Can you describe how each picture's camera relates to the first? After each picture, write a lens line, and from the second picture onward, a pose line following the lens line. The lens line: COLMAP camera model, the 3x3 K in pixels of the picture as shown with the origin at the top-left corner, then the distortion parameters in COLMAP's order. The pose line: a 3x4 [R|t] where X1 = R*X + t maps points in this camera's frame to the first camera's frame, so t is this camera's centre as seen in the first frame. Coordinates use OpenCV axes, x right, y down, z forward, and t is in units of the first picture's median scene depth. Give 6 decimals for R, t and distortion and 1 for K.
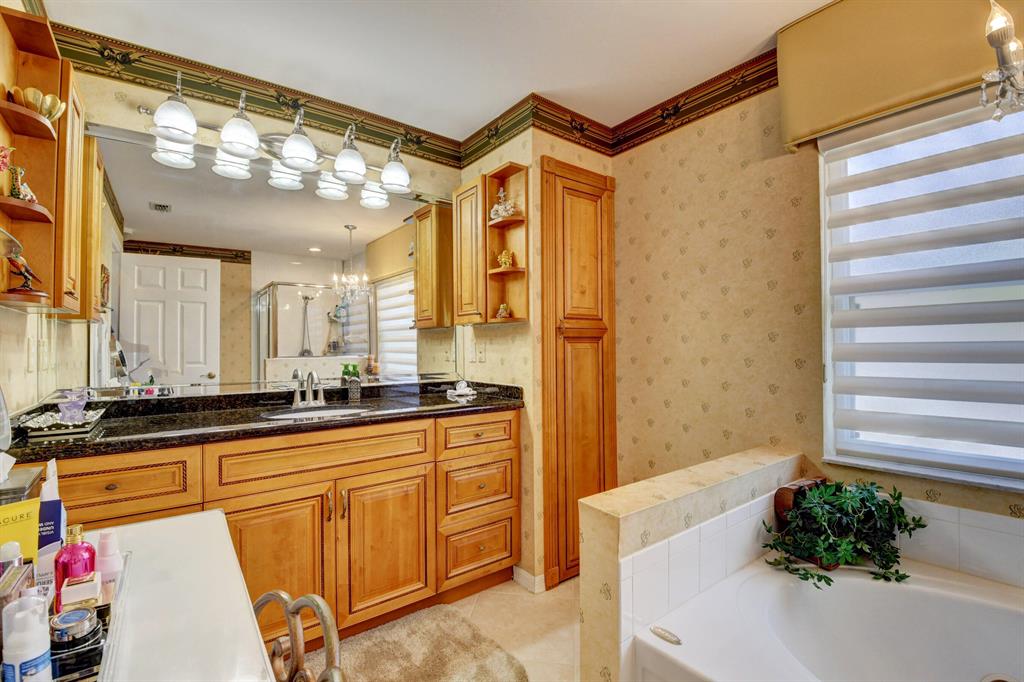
lens RADIAL K [[448.8, 0, 507.8], [0, 448.8, 341.0], [0, 0, 1]] dist [0.013832, -0.026298]
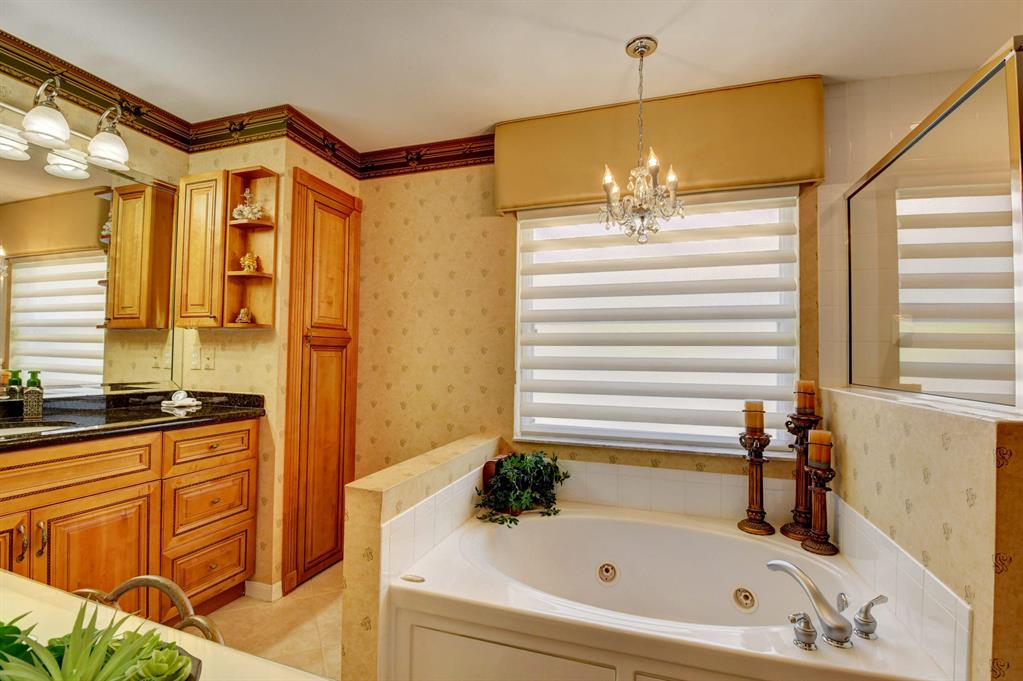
lens RADIAL K [[448.4, 0, 507.3], [0, 448.4, 340.5], [0, 0, 1]] dist [0.013832, -0.026298]
pose [[0.824646, 0.038332, 0.564349, -0.089136], [-0.027231, 0.999235, -0.028081, -0.002810], [-0.564993, 0.007789, 0.825059, -0.113770]]
